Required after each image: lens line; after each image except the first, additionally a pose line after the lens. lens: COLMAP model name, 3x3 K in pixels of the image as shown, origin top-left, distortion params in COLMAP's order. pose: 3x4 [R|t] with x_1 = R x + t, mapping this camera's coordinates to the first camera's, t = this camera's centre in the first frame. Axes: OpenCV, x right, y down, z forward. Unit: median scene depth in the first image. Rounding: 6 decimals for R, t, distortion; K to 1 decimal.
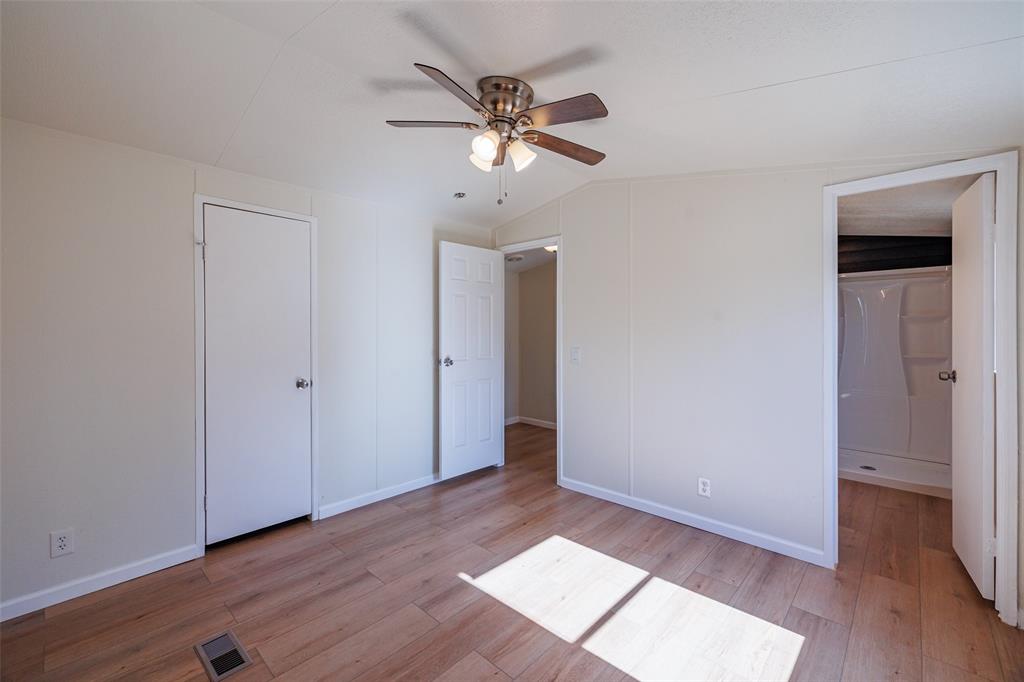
lens RADIAL K [[431.7, 0, 516.4], [0, 431.7, 334.5], [0, 0, 1]] dist [-0.002352, 0.001204]
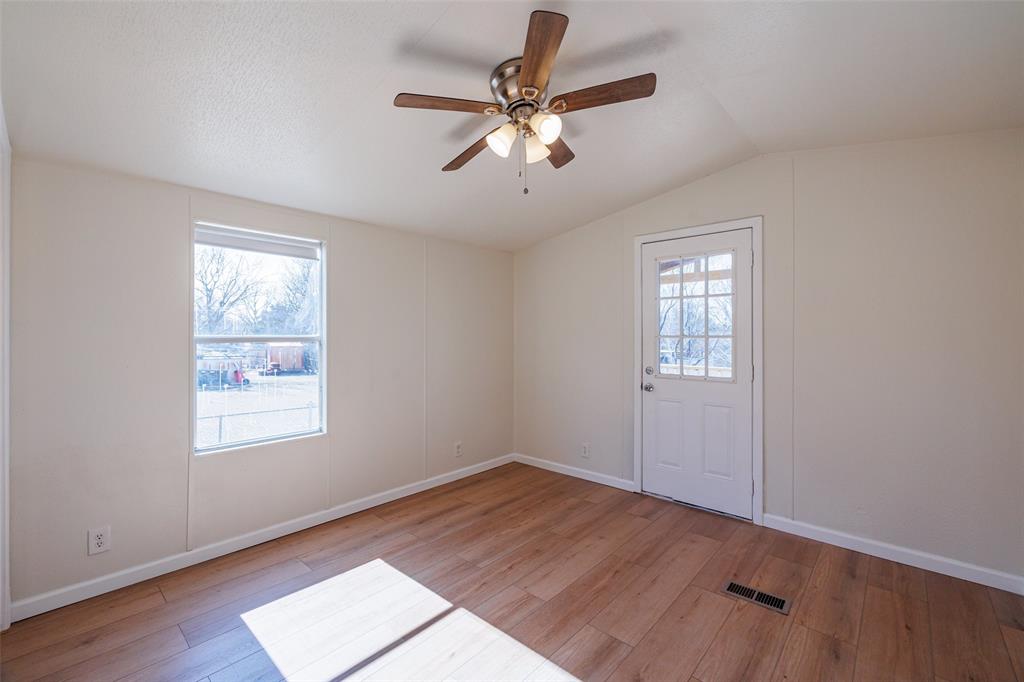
lens RADIAL K [[431.7, 0, 513.1], [0, 431.7, 335.6], [0, 0, 1]] dist [-0.002352, 0.001204]
pose [[-0.999969, 0.005129, -0.005924, -0.003693], [0.005060, 0.999920, 0.011561, -0.000726], [0.005983, 0.011531, -0.999916, 1.867325]]
